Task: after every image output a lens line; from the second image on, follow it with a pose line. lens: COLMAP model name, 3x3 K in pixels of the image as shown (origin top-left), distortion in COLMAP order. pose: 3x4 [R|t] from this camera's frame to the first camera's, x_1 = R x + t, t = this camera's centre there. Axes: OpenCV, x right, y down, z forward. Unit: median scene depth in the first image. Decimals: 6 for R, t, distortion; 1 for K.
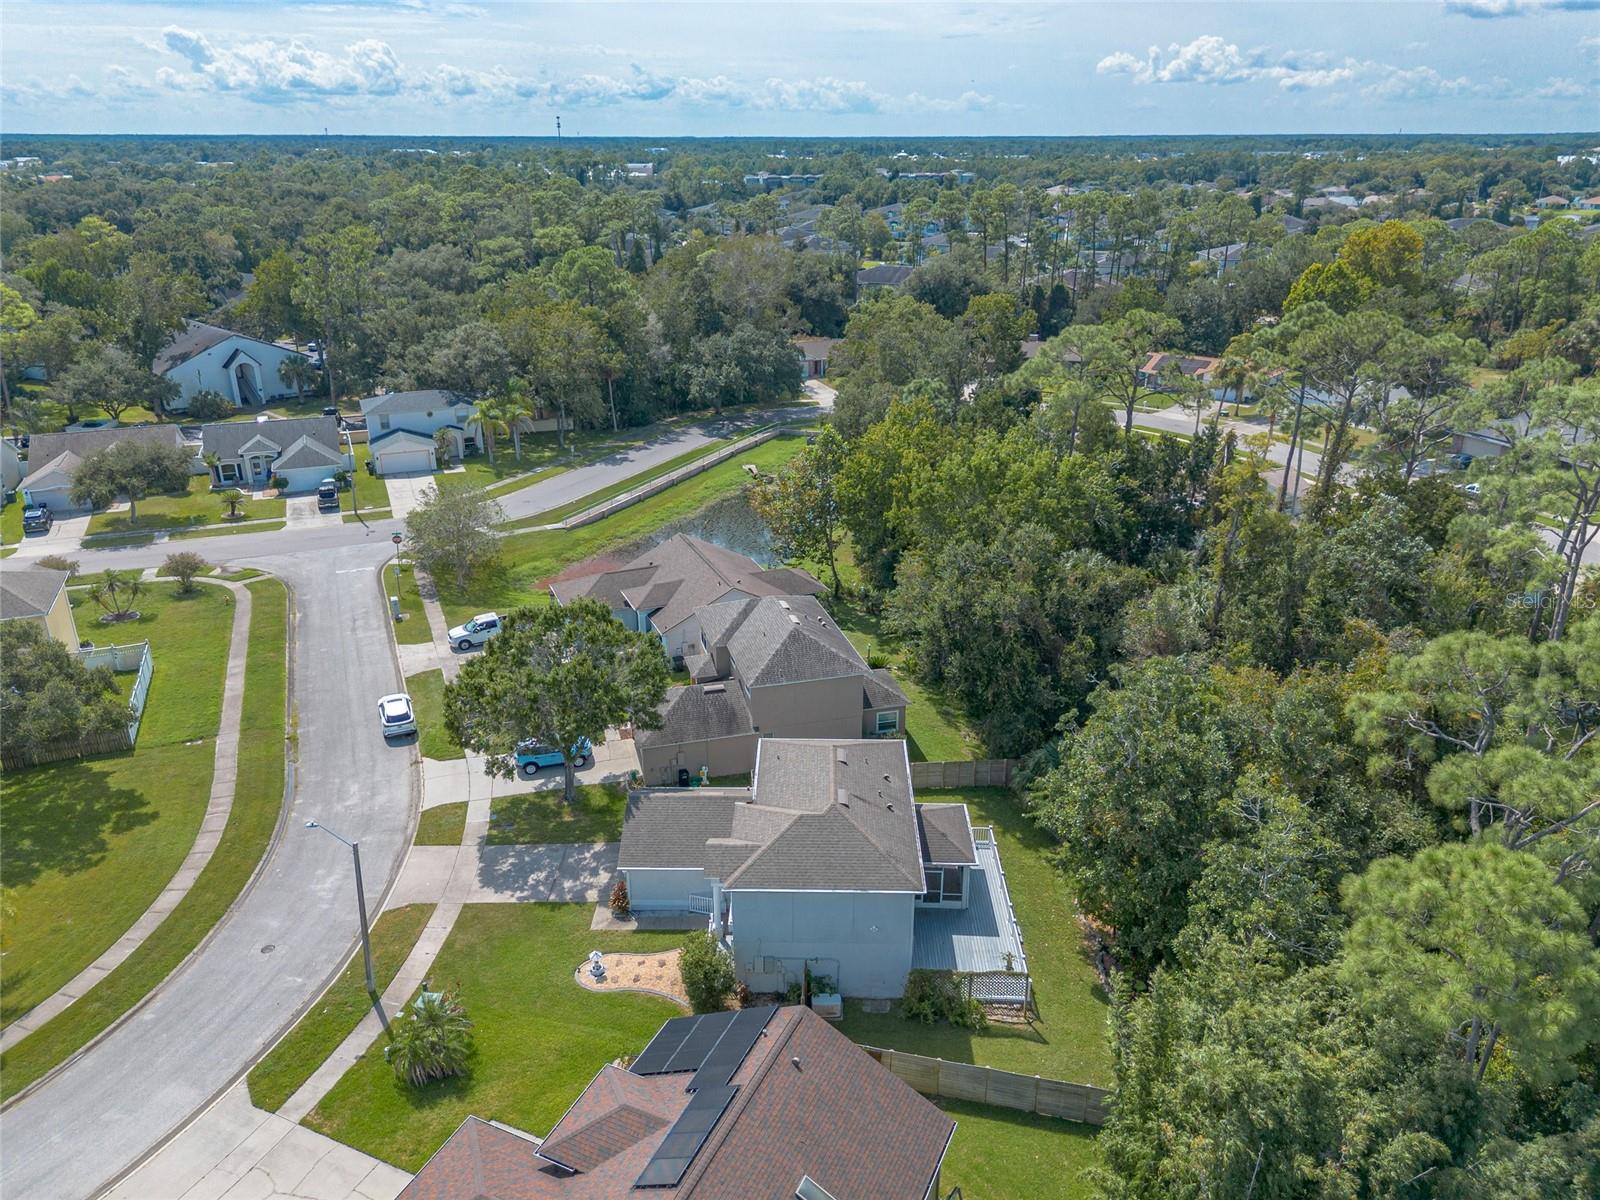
lens RADIAL K [[1144.4, 0, 803.8], [0, 1144.4, 600.6], [0, 0, 1]] dist [0.010512, -0.011265]
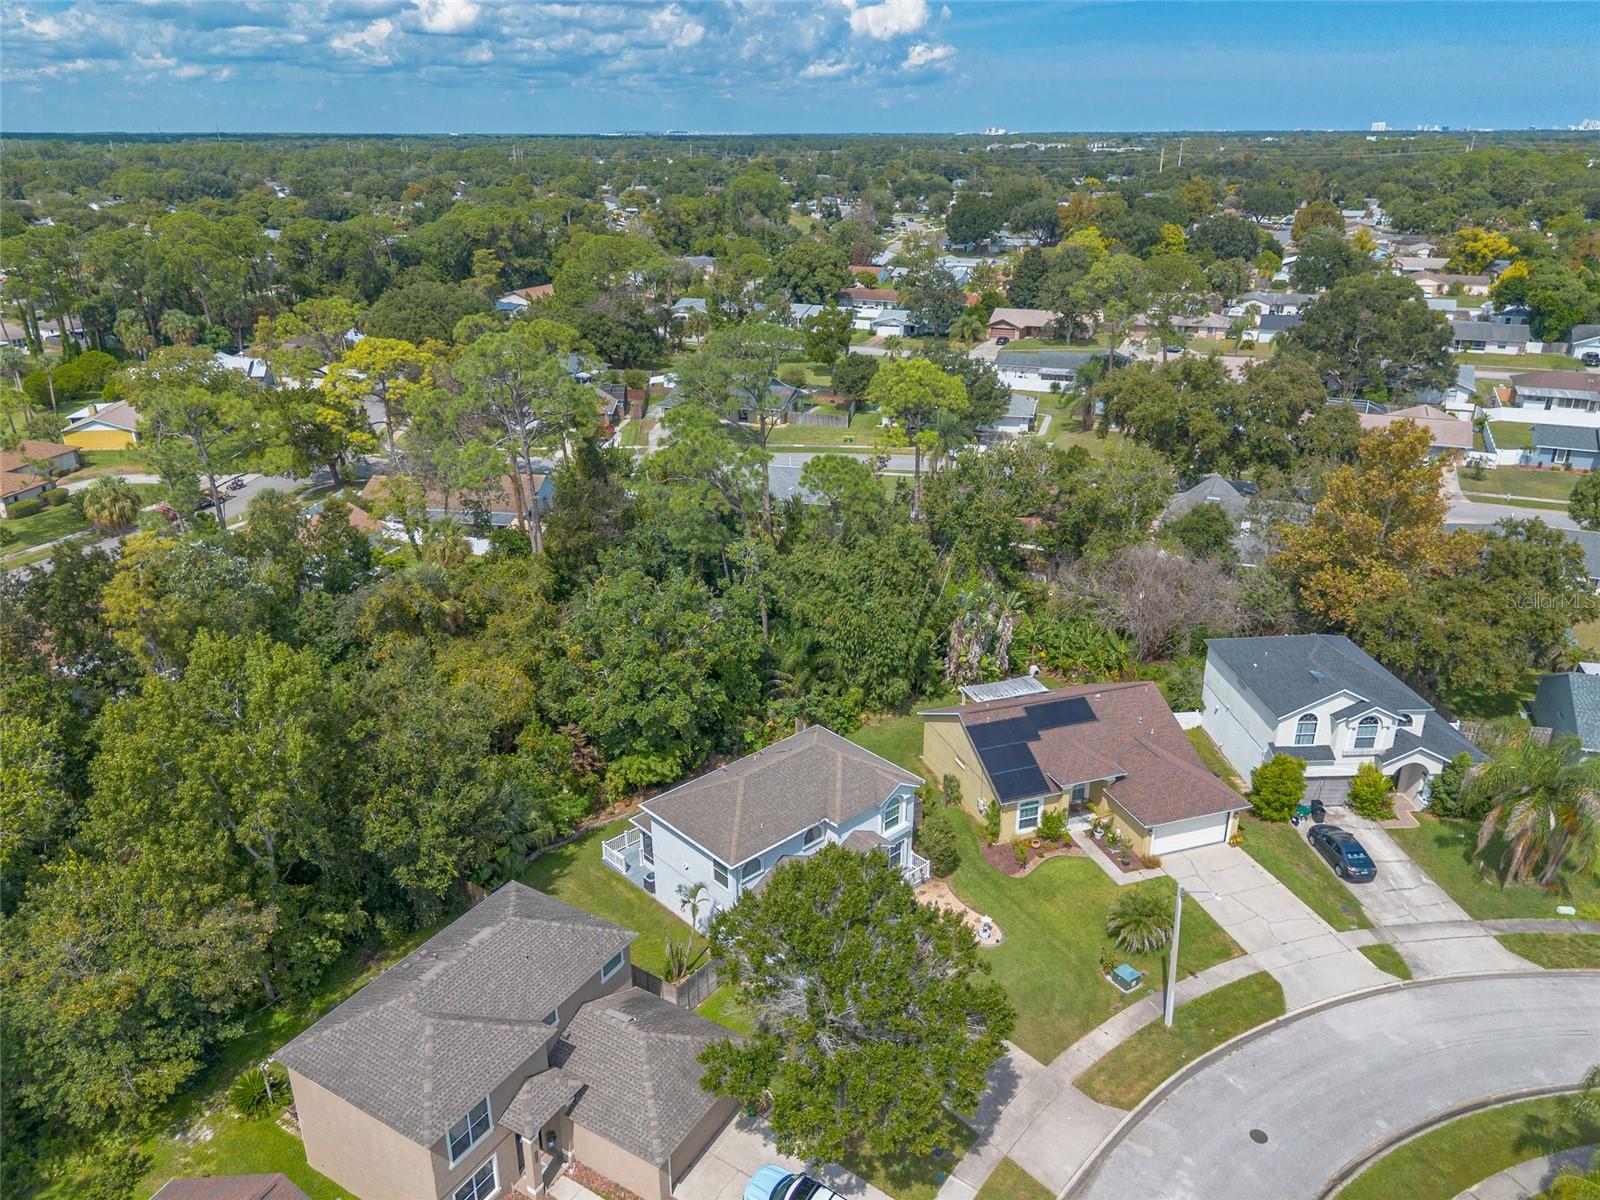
lens RADIAL K [[1144.4, 0, 806.3], [0, 1144.4, 599.0], [0, 0, 1]] dist [0.010512, -0.011265]
pose [[-0.687124, -0.272527, 0.673491, -0.732774], [0.273753, 0.761549, 0.587454, -0.646806], [-0.672994, 0.588023, -0.448673, 1.427444]]
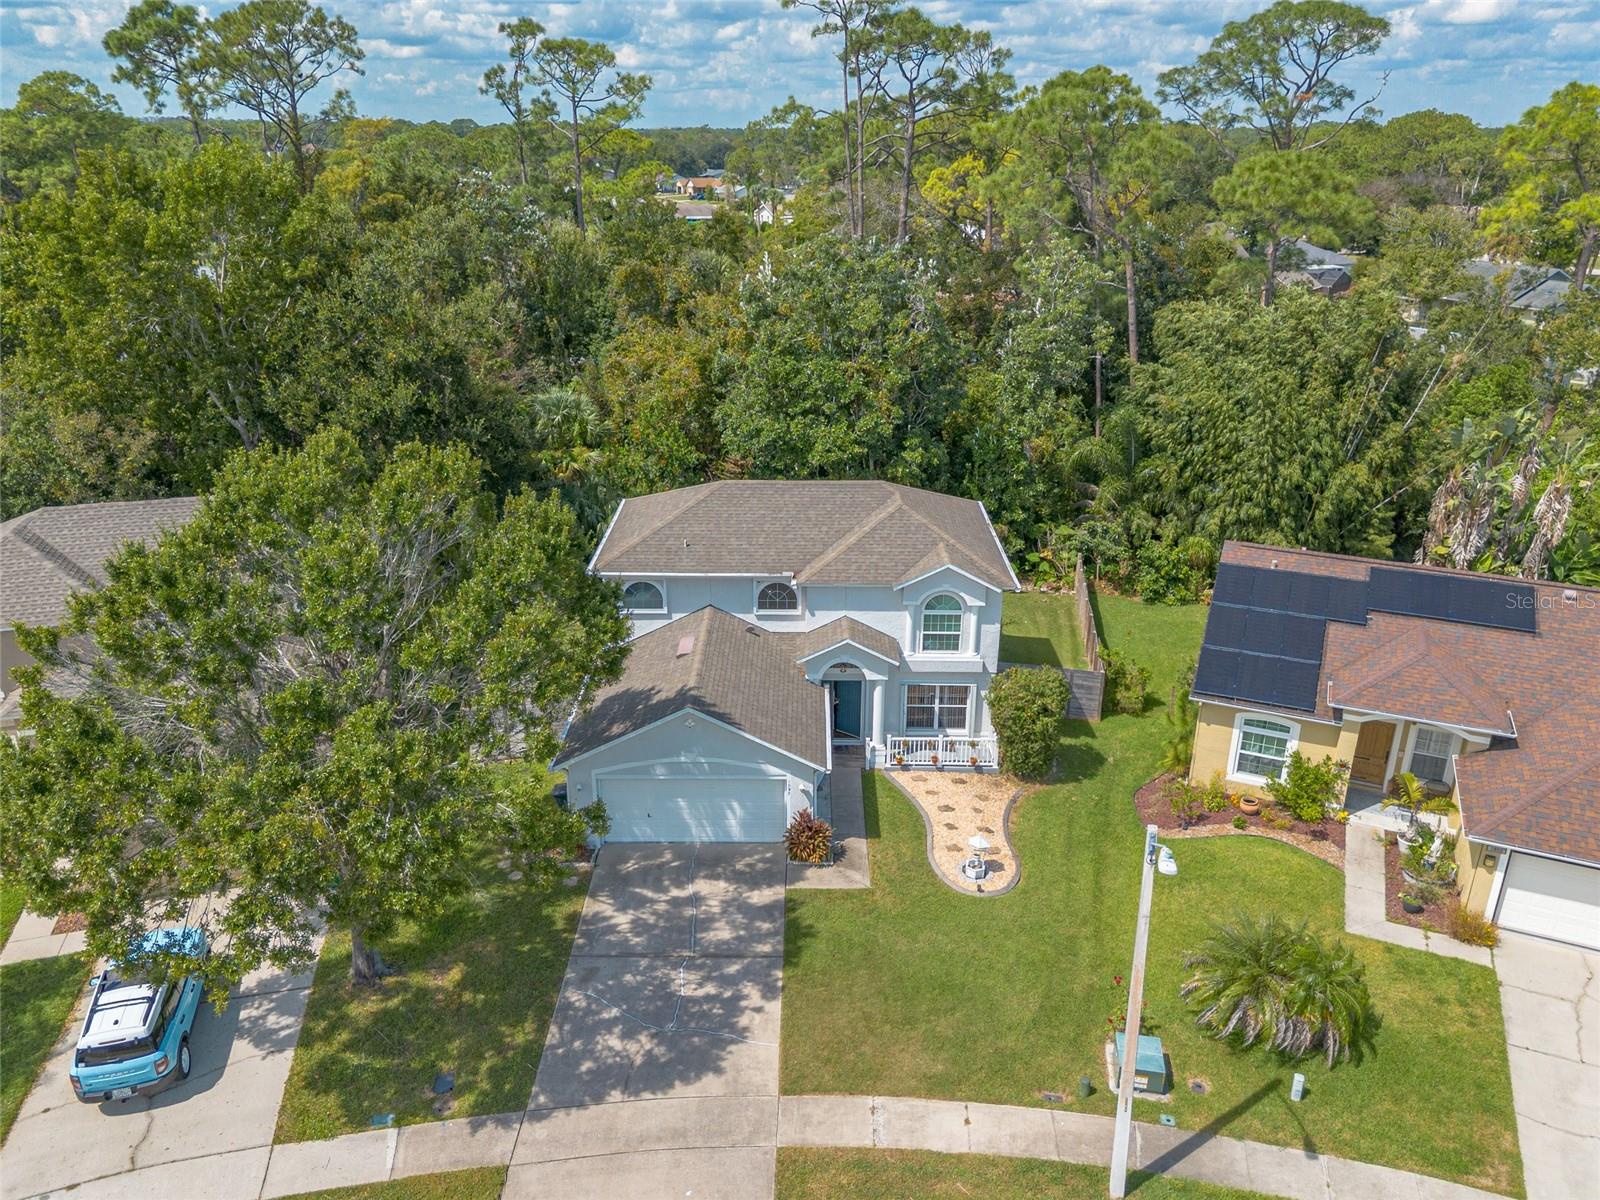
lens RADIAL K [[1144.4, 0, 784.4], [0, 1144.4, 603.4], [0, 0, 1]] dist [0.010512, -0.011265]
pose [[0.004533, -0.371863, 0.928276, -0.667748], [0.381340, 0.858781, 0.342161, -0.029942], [-0.924424, 0.352438, 0.145700, 0.951343]]
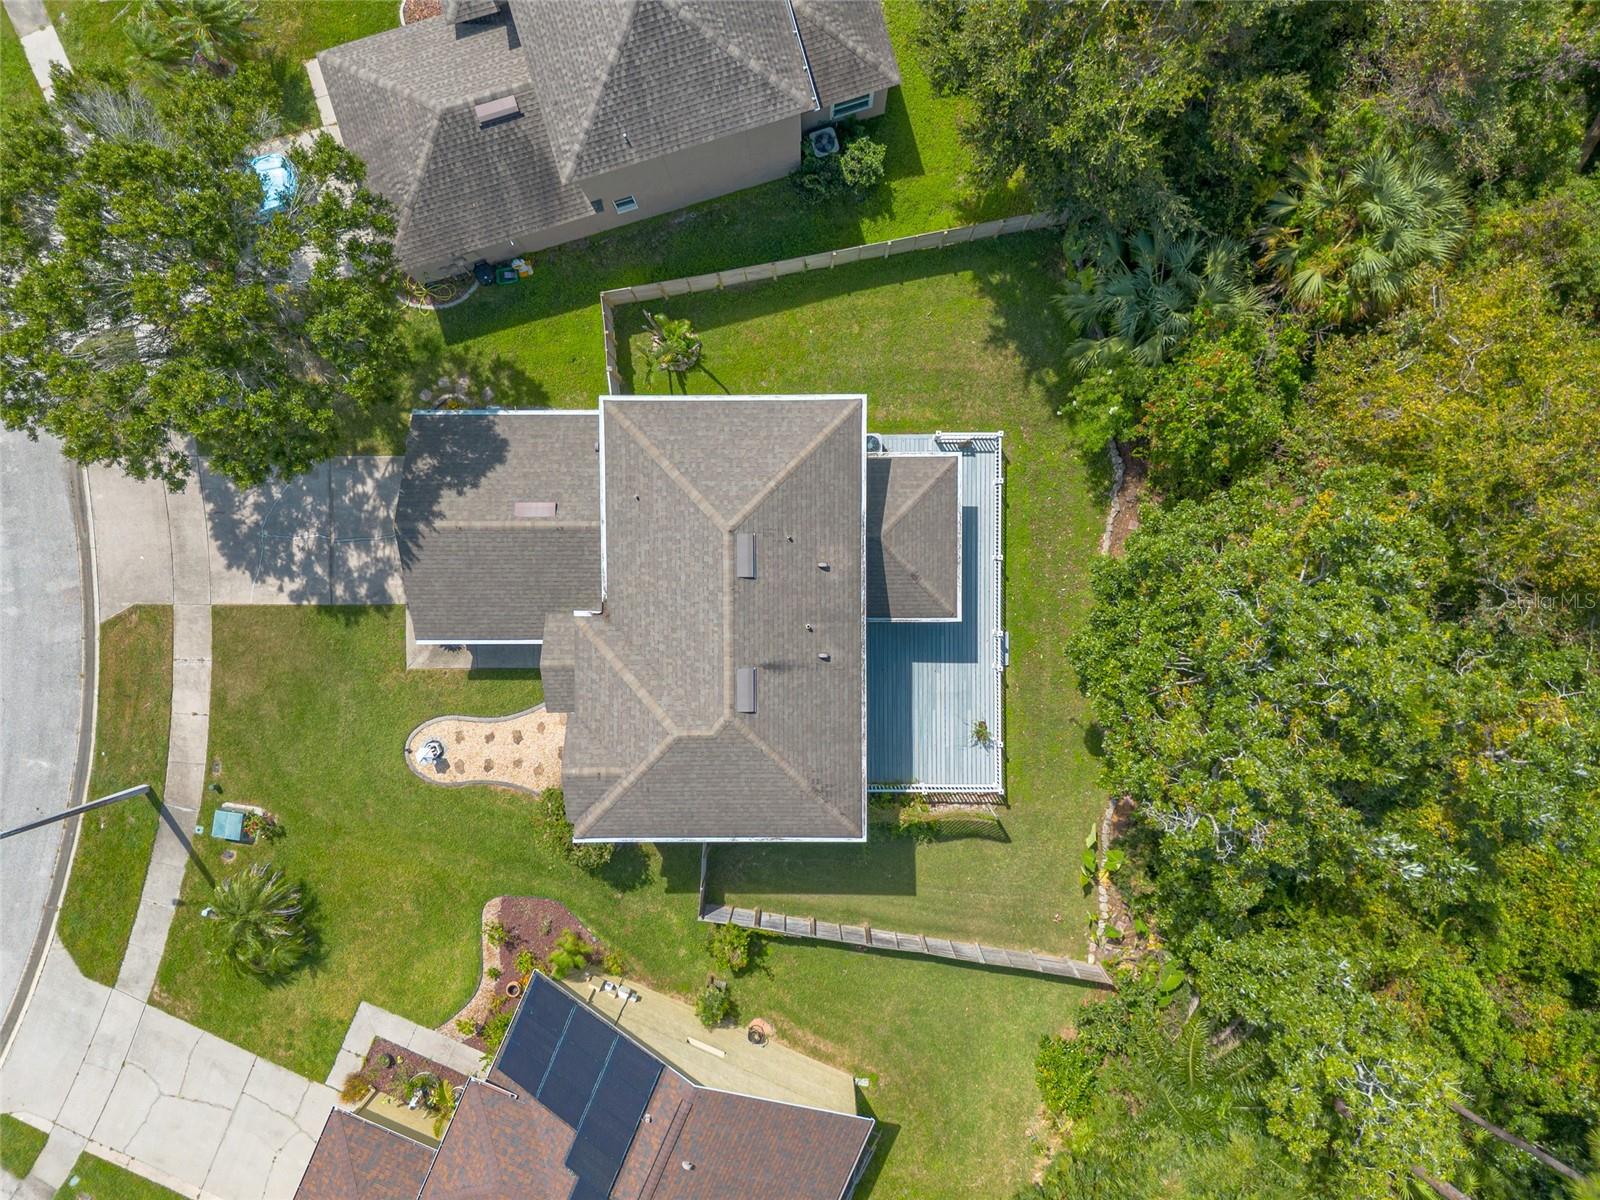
lens RADIAL K [[1144.4, 0, 807.1], [0, 1144.4, 596.6], [0, 0, 1]] dist [0.010512, -0.011265]
pose [[0.999828, -0.018326, -0.002837, 0.069259], [0.009390, 0.368404, 0.929619, -0.410890], [-0.015991, -0.929485, 0.368512, 0.807338]]
